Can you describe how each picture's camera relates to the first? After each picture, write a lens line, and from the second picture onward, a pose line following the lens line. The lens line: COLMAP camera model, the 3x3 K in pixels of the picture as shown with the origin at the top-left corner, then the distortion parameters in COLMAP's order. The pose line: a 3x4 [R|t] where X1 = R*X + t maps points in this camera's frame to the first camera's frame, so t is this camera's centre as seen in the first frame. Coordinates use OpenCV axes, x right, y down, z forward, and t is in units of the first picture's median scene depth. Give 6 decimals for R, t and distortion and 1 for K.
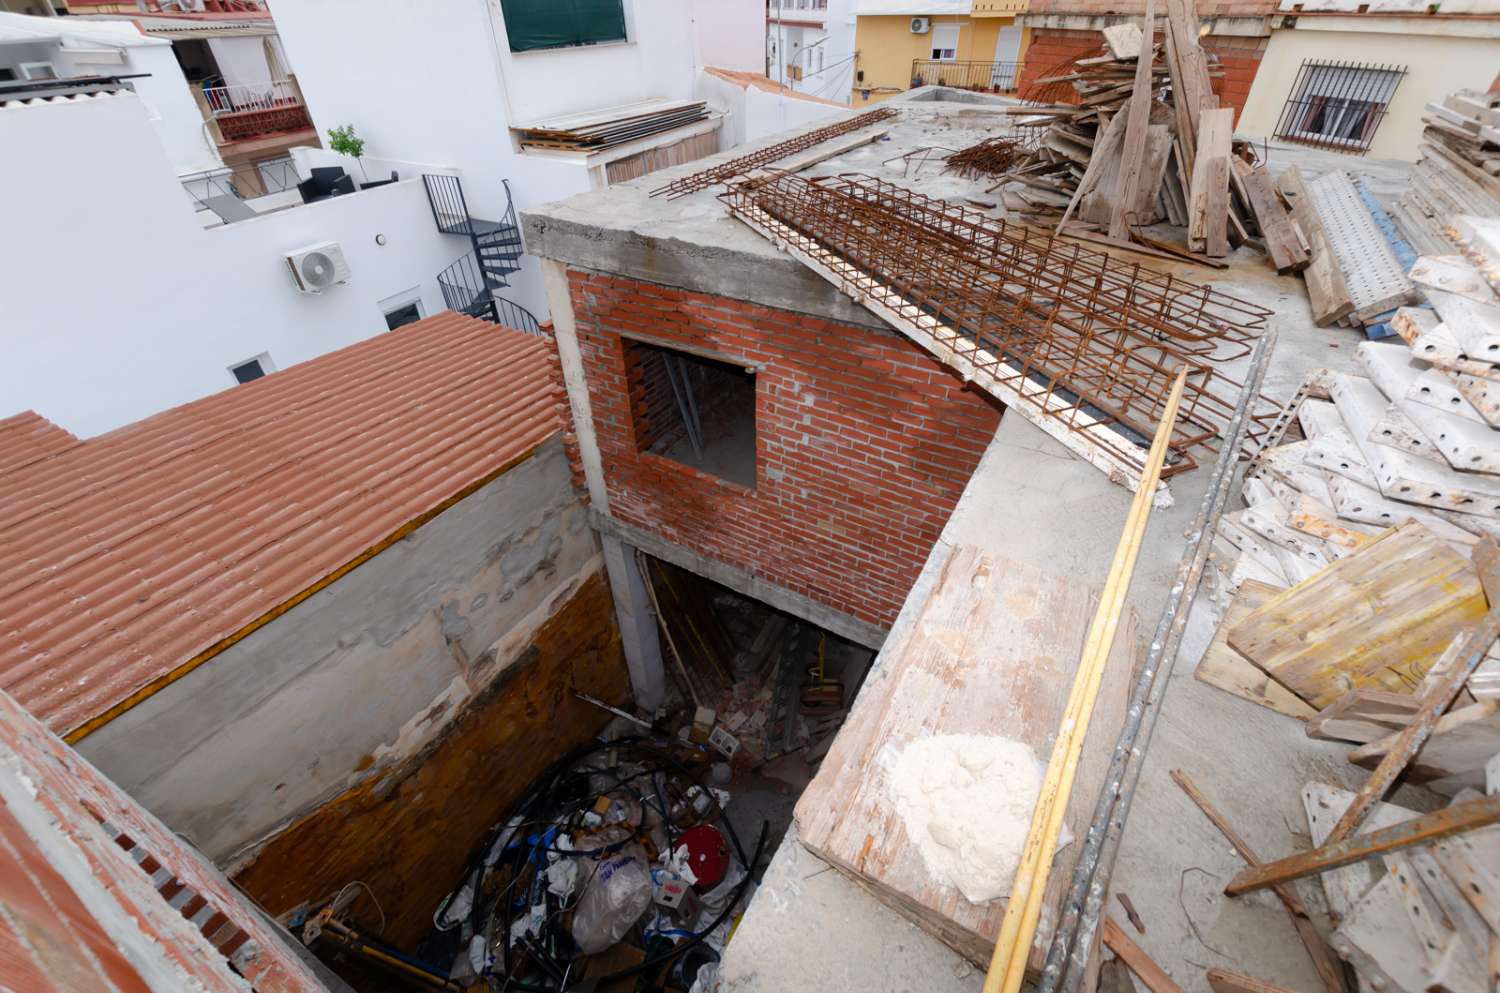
lens RADIAL K [[633.3, 0, 767.4], [0, 633.3, 491.3], [0, 0, 1]] dist [0.011853, -0.006928]
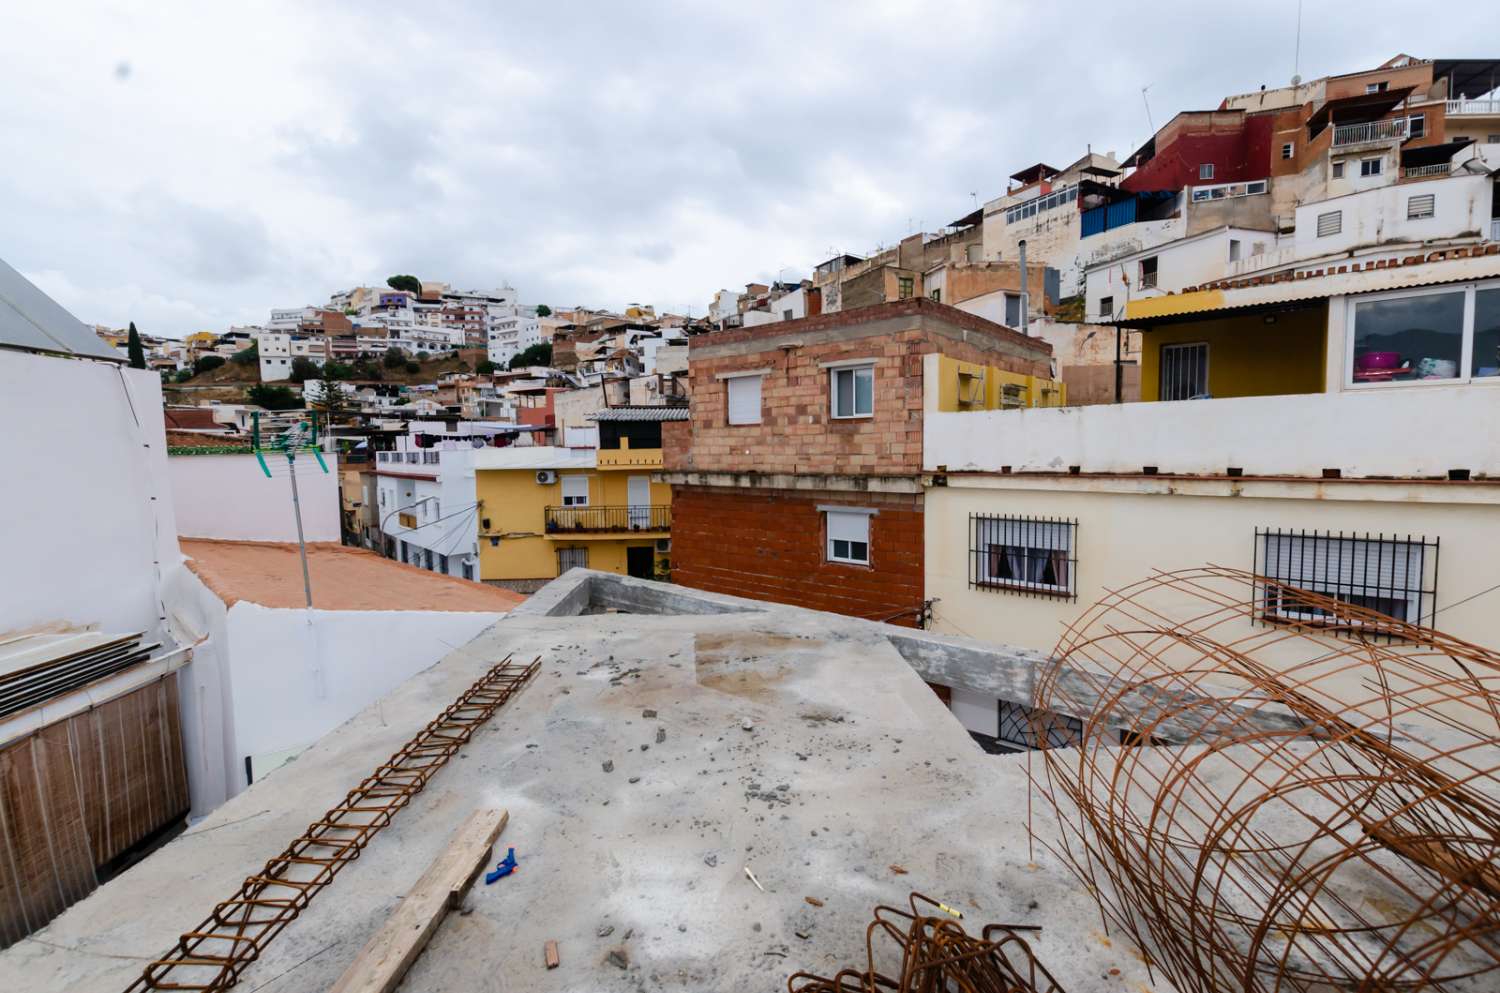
lens RADIAL K [[664.2, 0, 742.7], [0, 664.2, 517.8], [0, 0, 1]] dist [-0.000385, -0.000099]
pose [[0.887239, -0.047639, 0.458844, 0.120801], [0.283043, 0.841641, -0.459922, -0.411241], [-0.364271, 0.537933, 0.760220, 0.492140]]
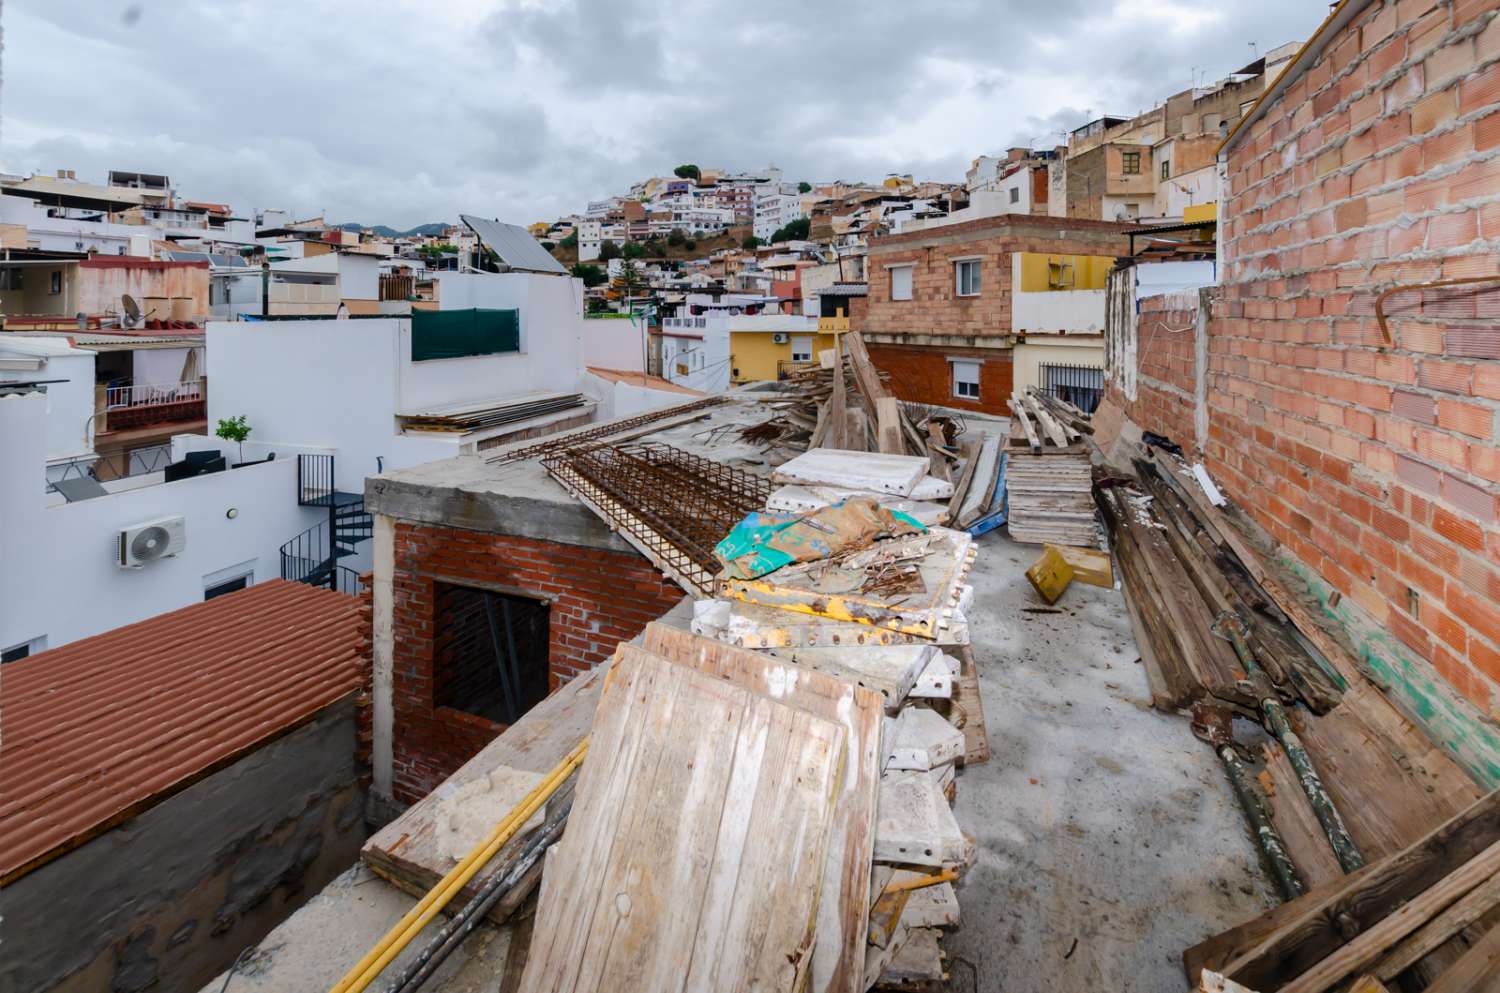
lens RADIAL K [[664.4, 0, 766.7], [0, 664.4, 330.0], [0, 0, 1]] dist [0.002072, -0.000021]
pose [[0.990182, 0.003193, 0.139745, 0.094330], [0.080933, 0.802021, -0.591787, 0.072004], [-0.113968, 0.597287, 0.793889, -0.126403]]
